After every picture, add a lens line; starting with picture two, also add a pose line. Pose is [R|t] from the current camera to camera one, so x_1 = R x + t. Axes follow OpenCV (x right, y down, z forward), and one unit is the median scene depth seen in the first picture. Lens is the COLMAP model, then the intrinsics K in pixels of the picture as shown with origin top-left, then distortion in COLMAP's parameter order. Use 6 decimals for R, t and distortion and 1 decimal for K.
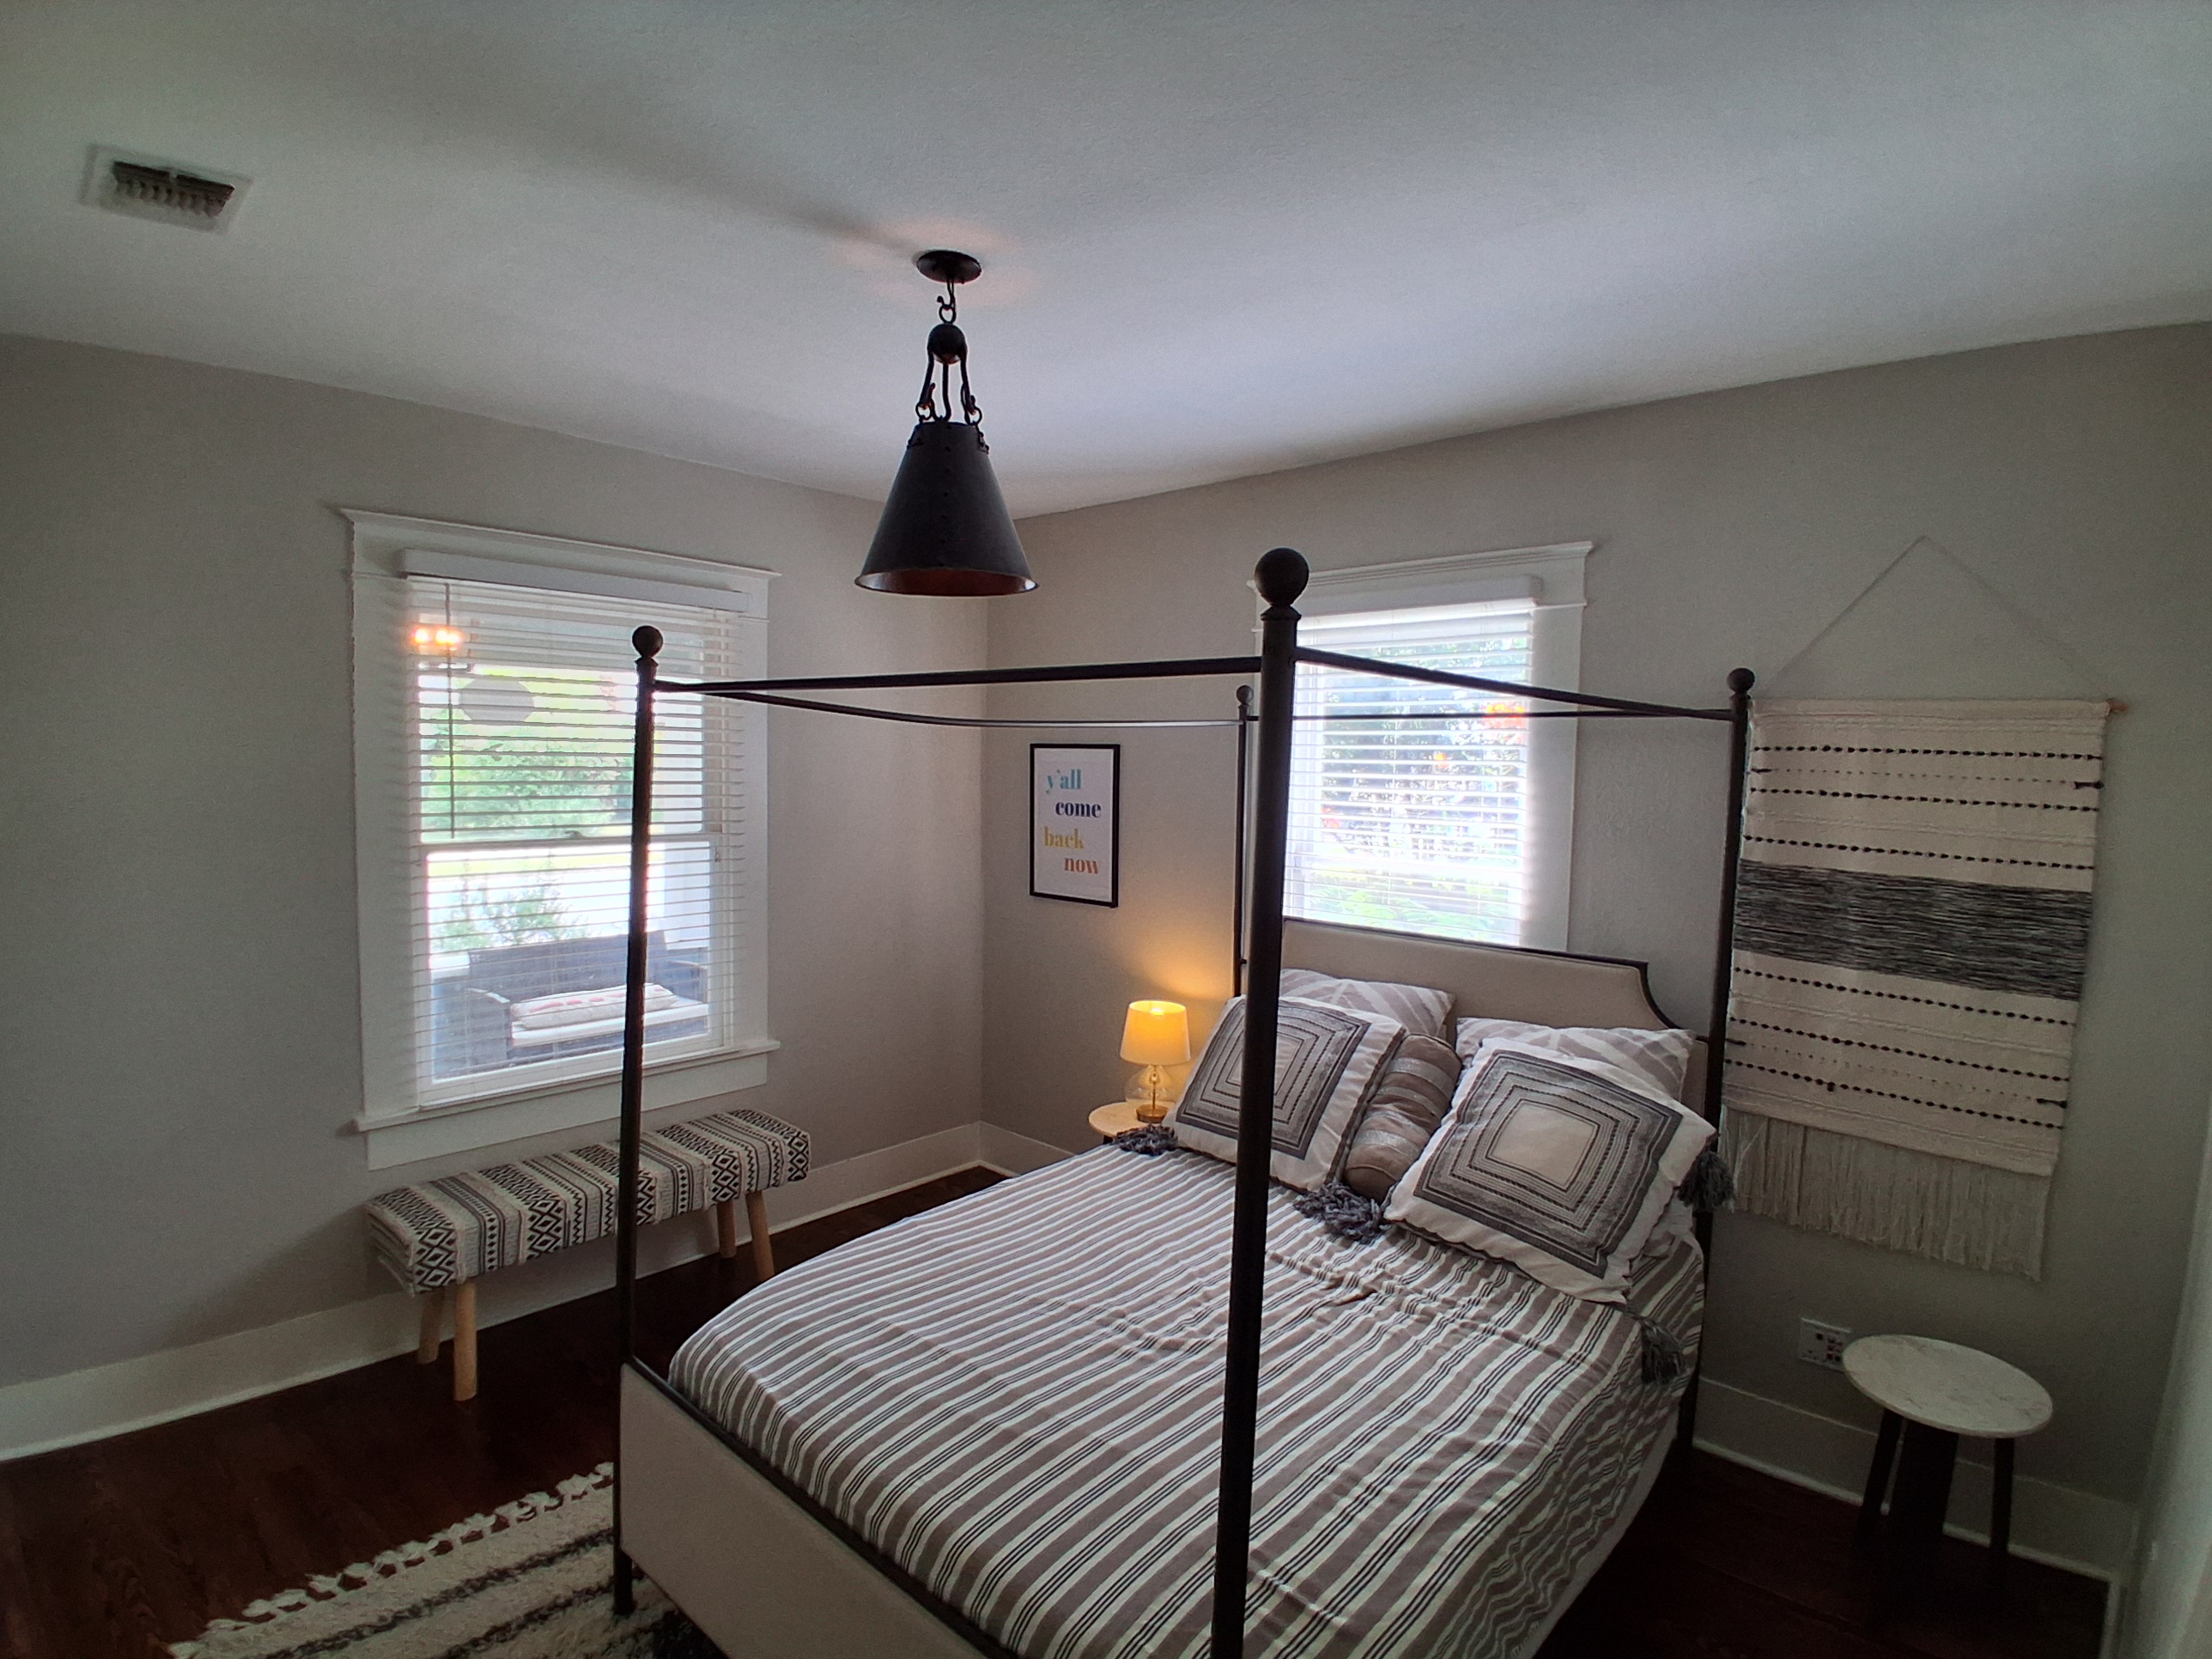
lens RADIAL K [[1132.3, 0, 1110.9], [0, 1132.3, 821.8], [0, 0, 1]] dist [-0.005218, -0.000422]
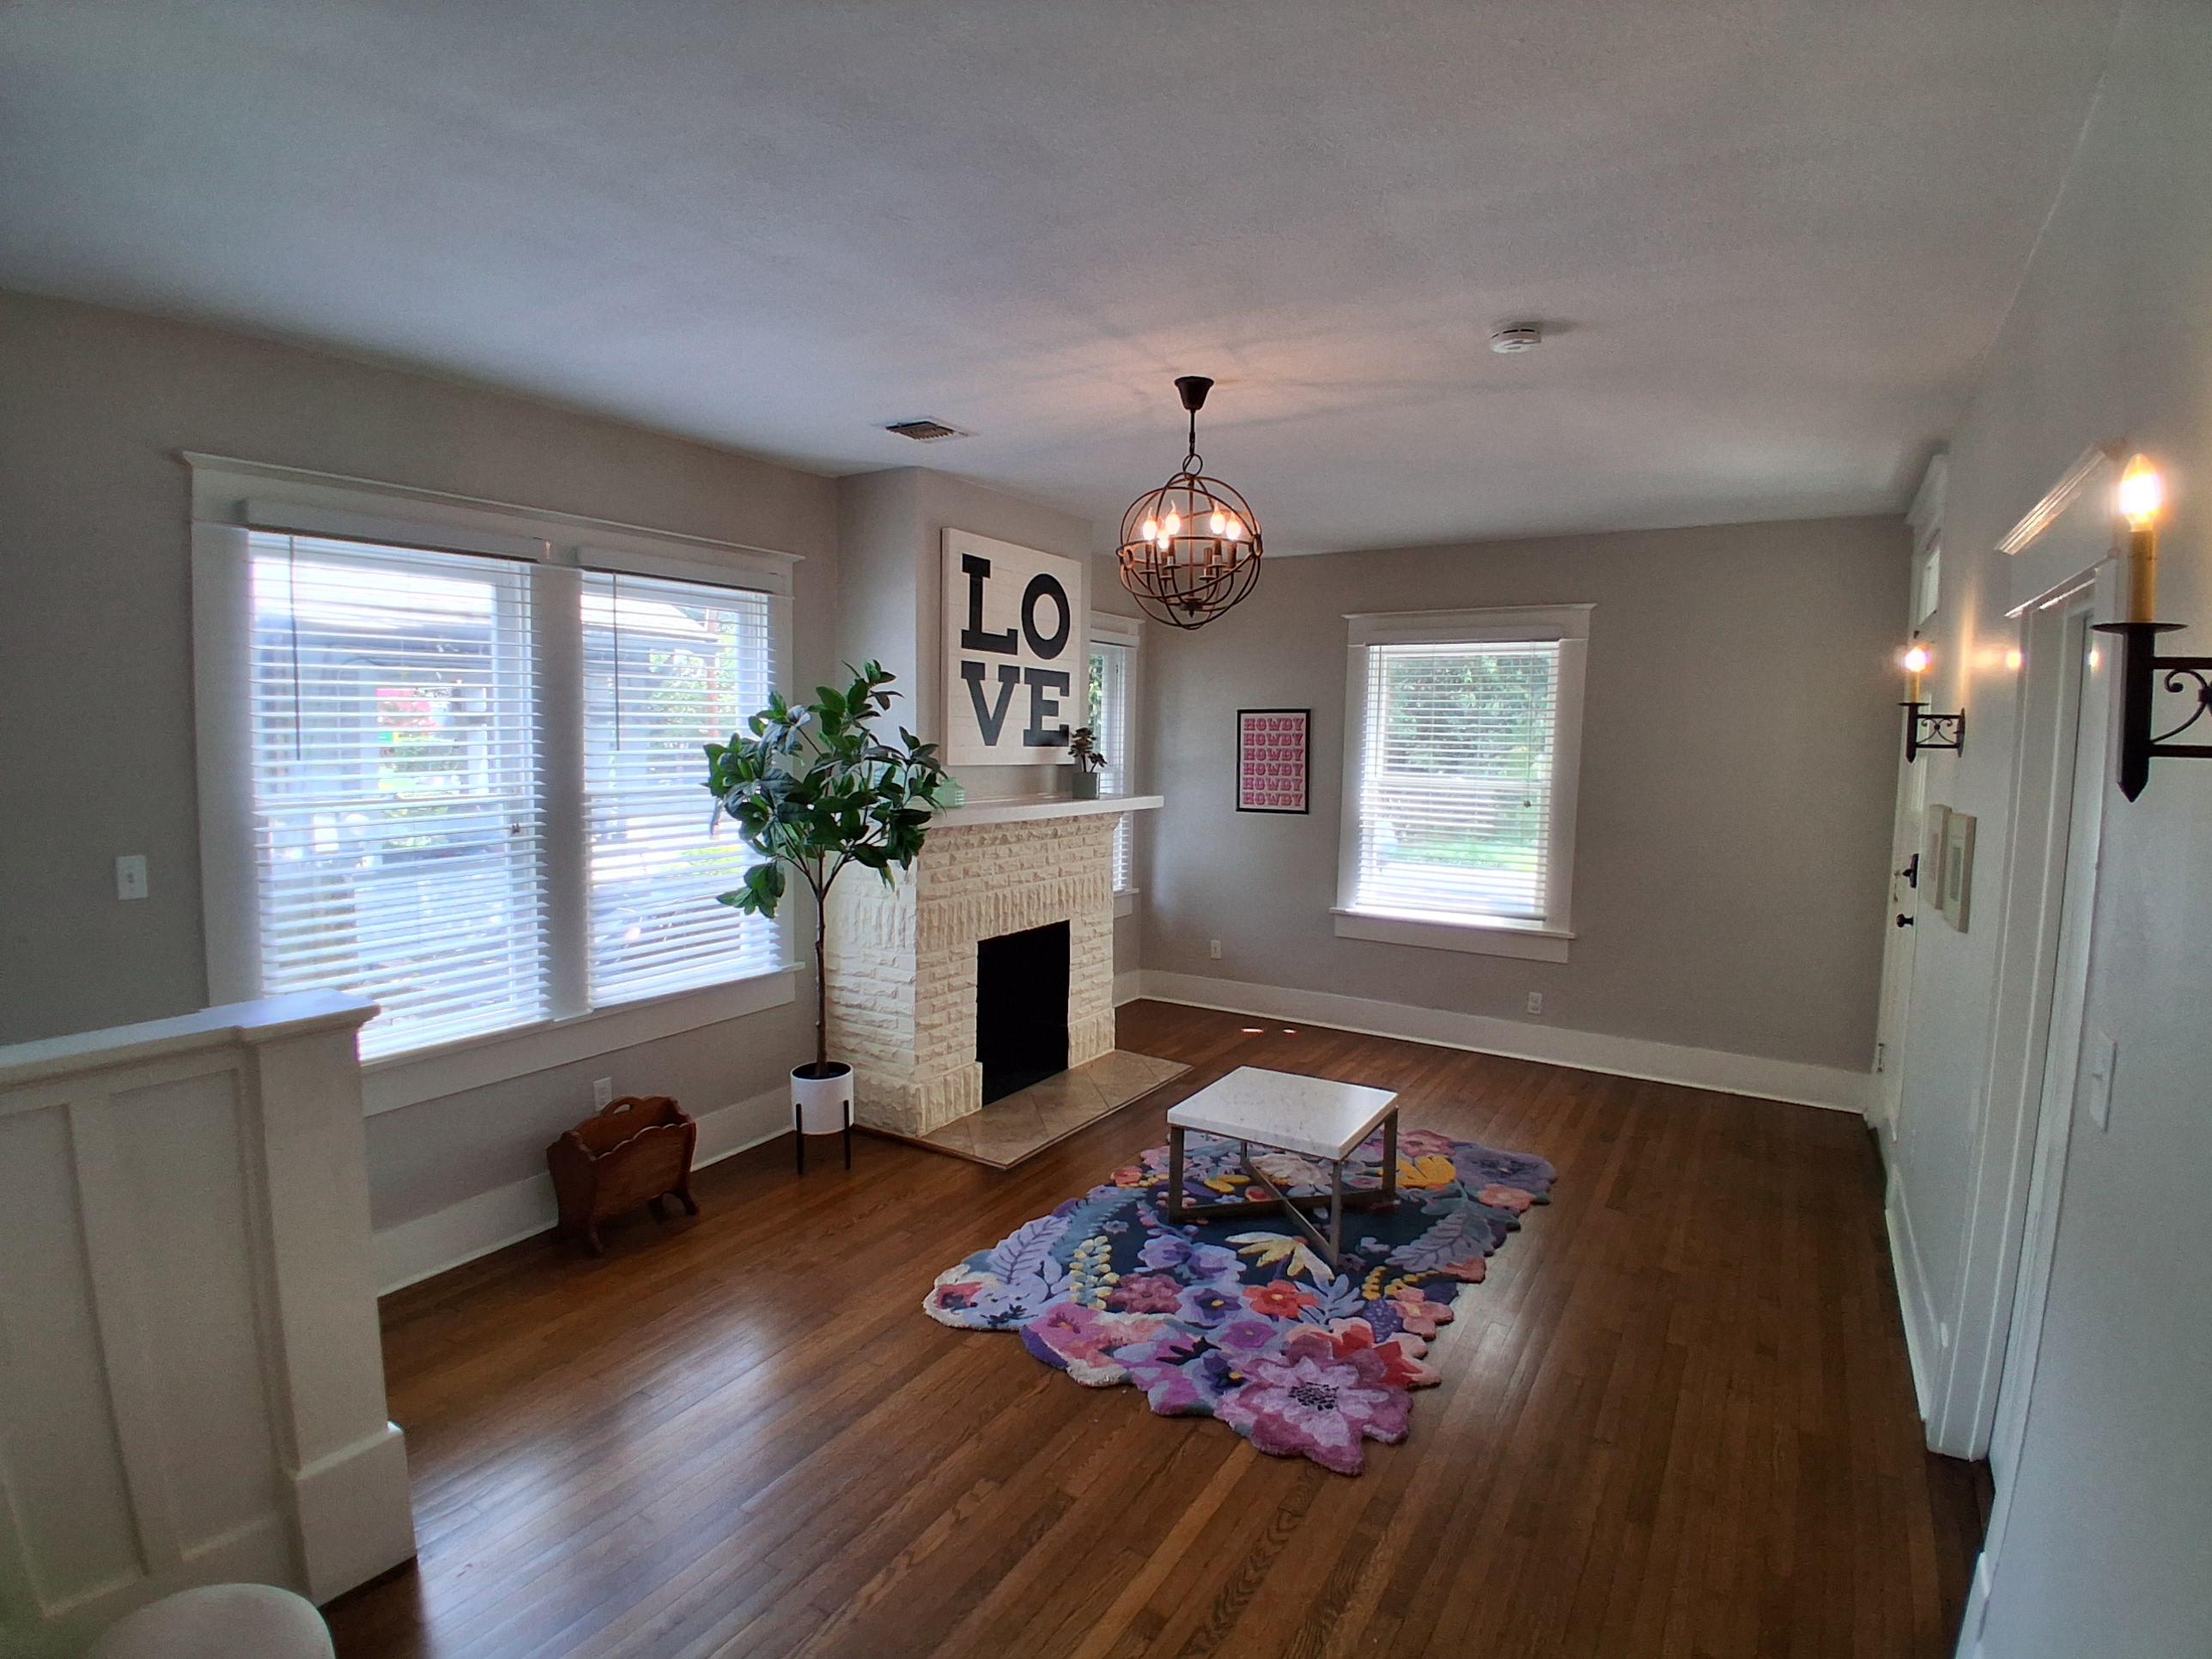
lens RADIAL K [[1132.3, 0, 1110.9], [0, 1132.3, 821.8], [0, 0, 1]] dist [-0.005218, -0.000422]
pose [[0.983844, -0.011233, 0.178675, -0.140132], [0.005216, 0.999404, 0.034110, 0.007372], [-0.178952, -0.032627, 0.983317, -0.134947]]
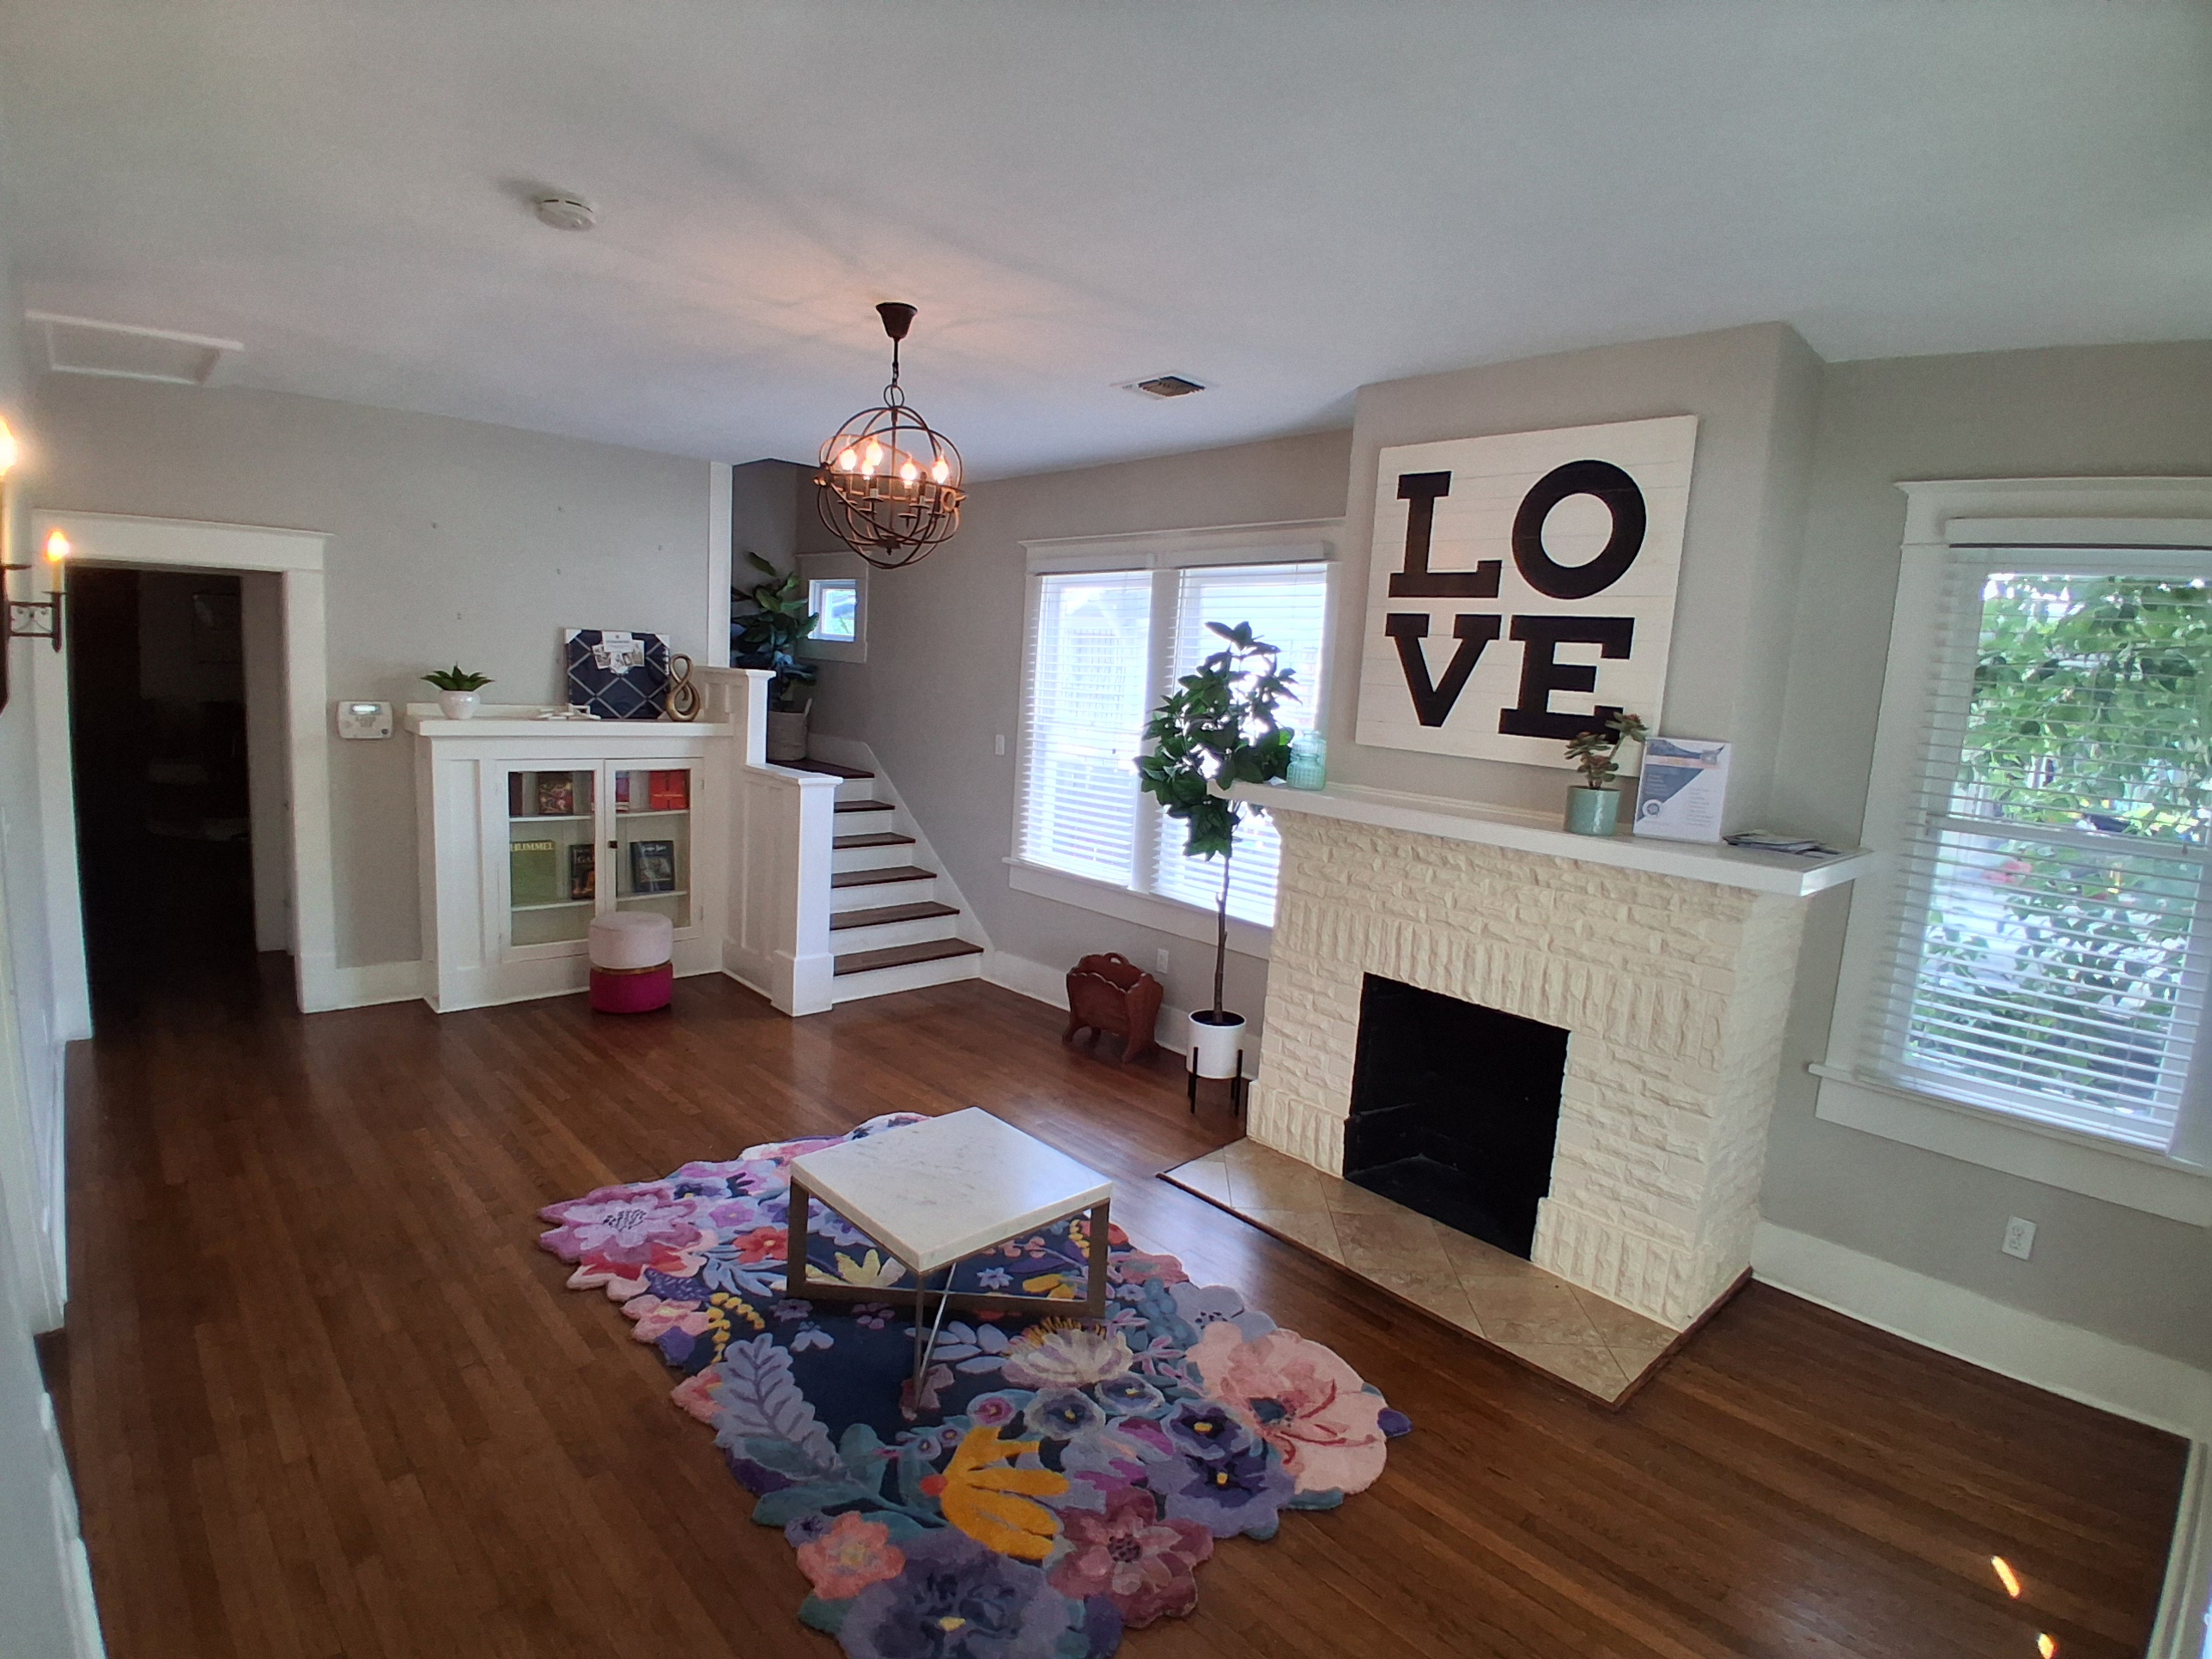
lens RADIAL K [[1132.3, 0, 1110.9], [0, 1132.3, 821.8], [0, 0, 1]] dist [-0.005218, -0.000422]
pose [[-0.104526, 0.120313, -0.987218, 0.367325], [-0.102560, 0.986059, 0.131031, -0.021823], [0.989220, 0.114945, -0.090730, 0.399601]]
